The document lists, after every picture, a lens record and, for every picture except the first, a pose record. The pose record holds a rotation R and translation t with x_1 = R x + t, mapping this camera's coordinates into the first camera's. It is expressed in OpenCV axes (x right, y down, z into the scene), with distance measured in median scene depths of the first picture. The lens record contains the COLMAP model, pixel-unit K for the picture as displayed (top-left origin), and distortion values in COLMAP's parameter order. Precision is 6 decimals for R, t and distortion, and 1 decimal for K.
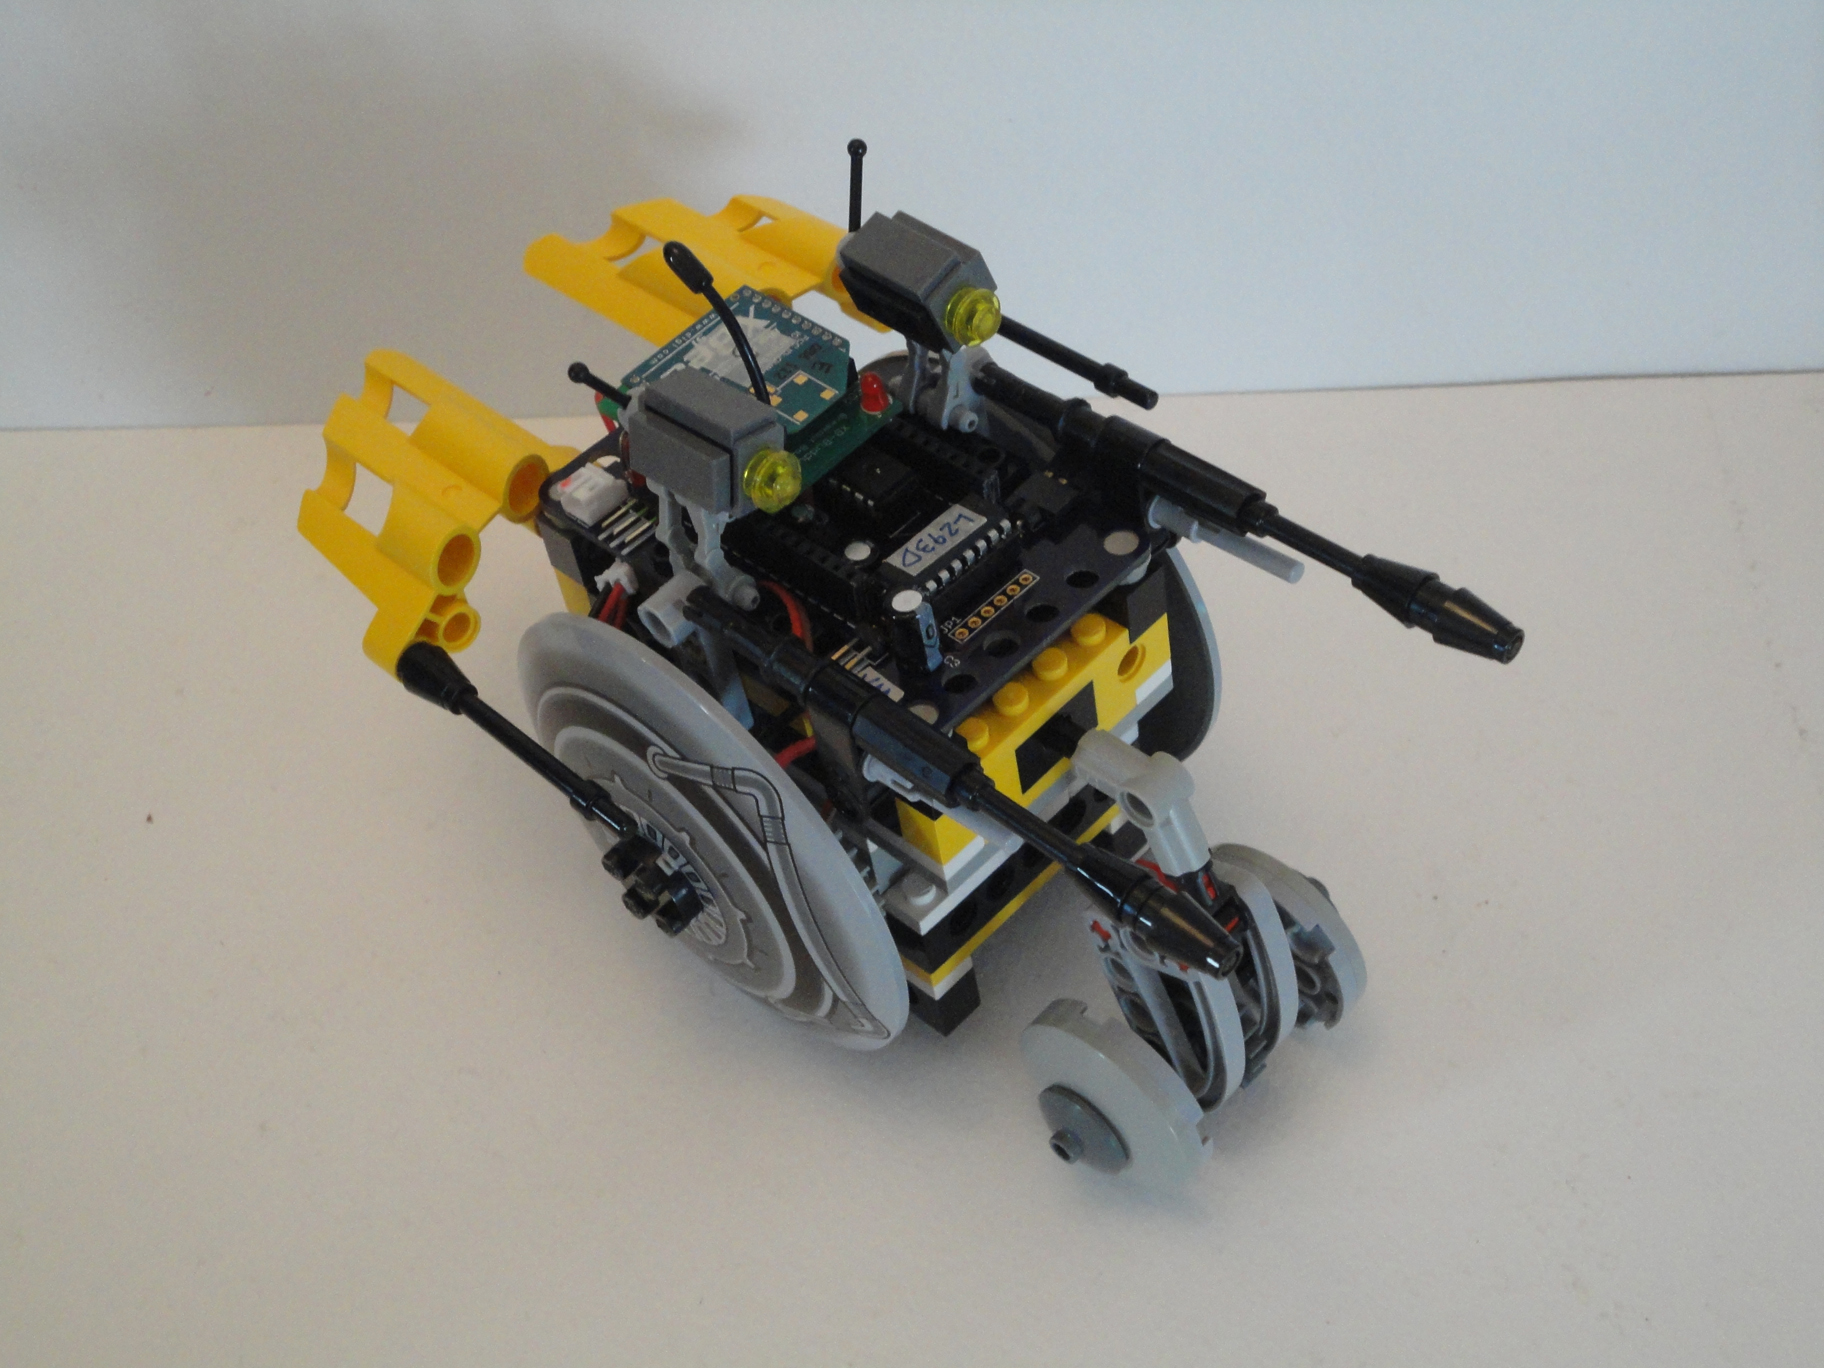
lens RADIAL K [[2313.4, 0, 912.0], [0, 2313.4, 684.0], [0, 0, 1]] dist [0.101375, 0.002801]
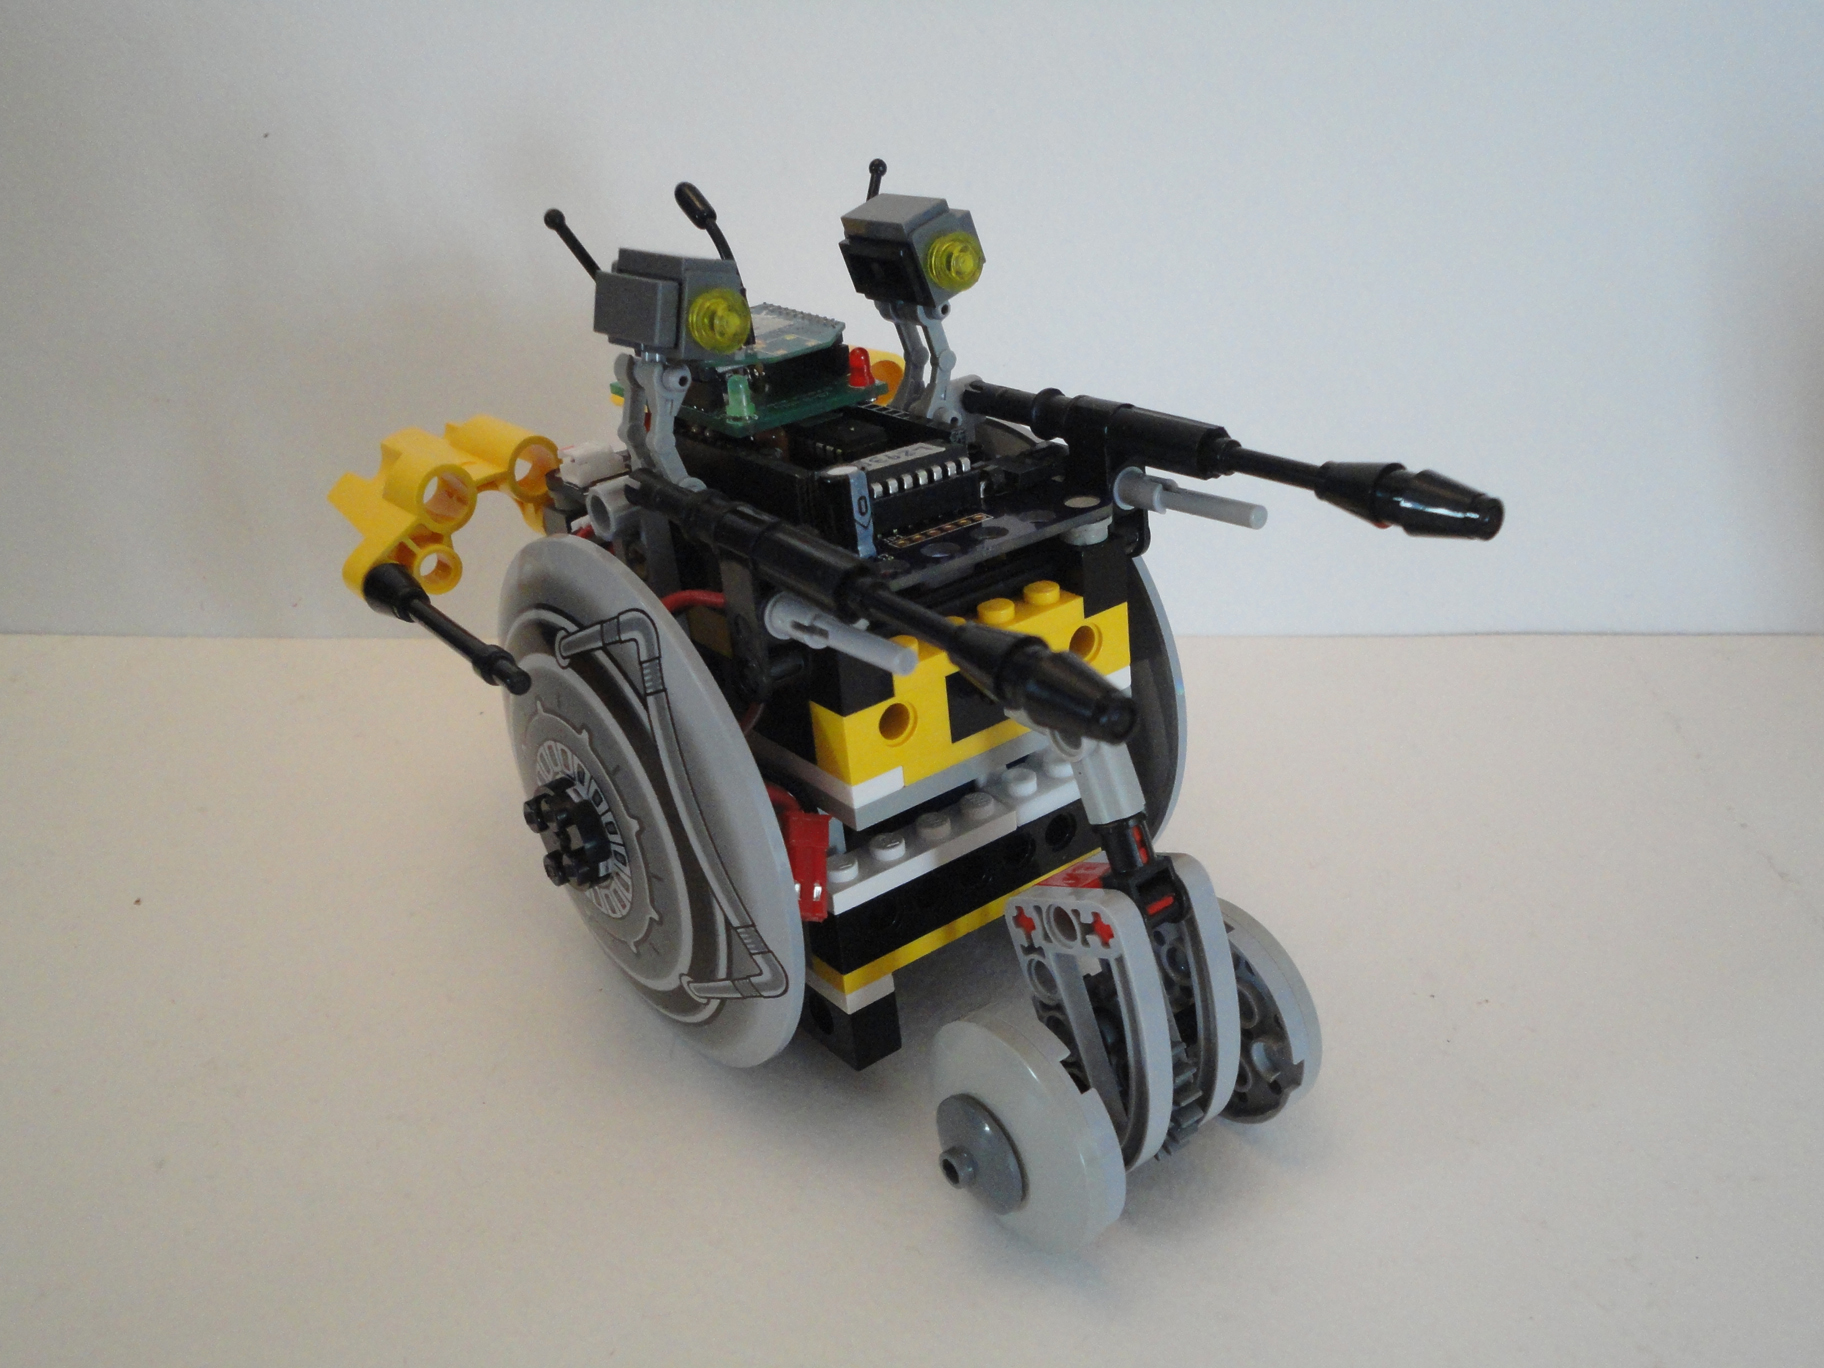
lens RADIAL K [[1645.0, 0, 912.0], [0, 1645.0, 684.0], [0, 0, 1]] dist [0.005951, 0.000980]
pose [[0.987191, 0.101111, -0.123408, 0.109167], [-0.140758, 0.916120, -0.375382, 0.272006], [0.075101, 0.387944, 0.918618, 0.373164]]
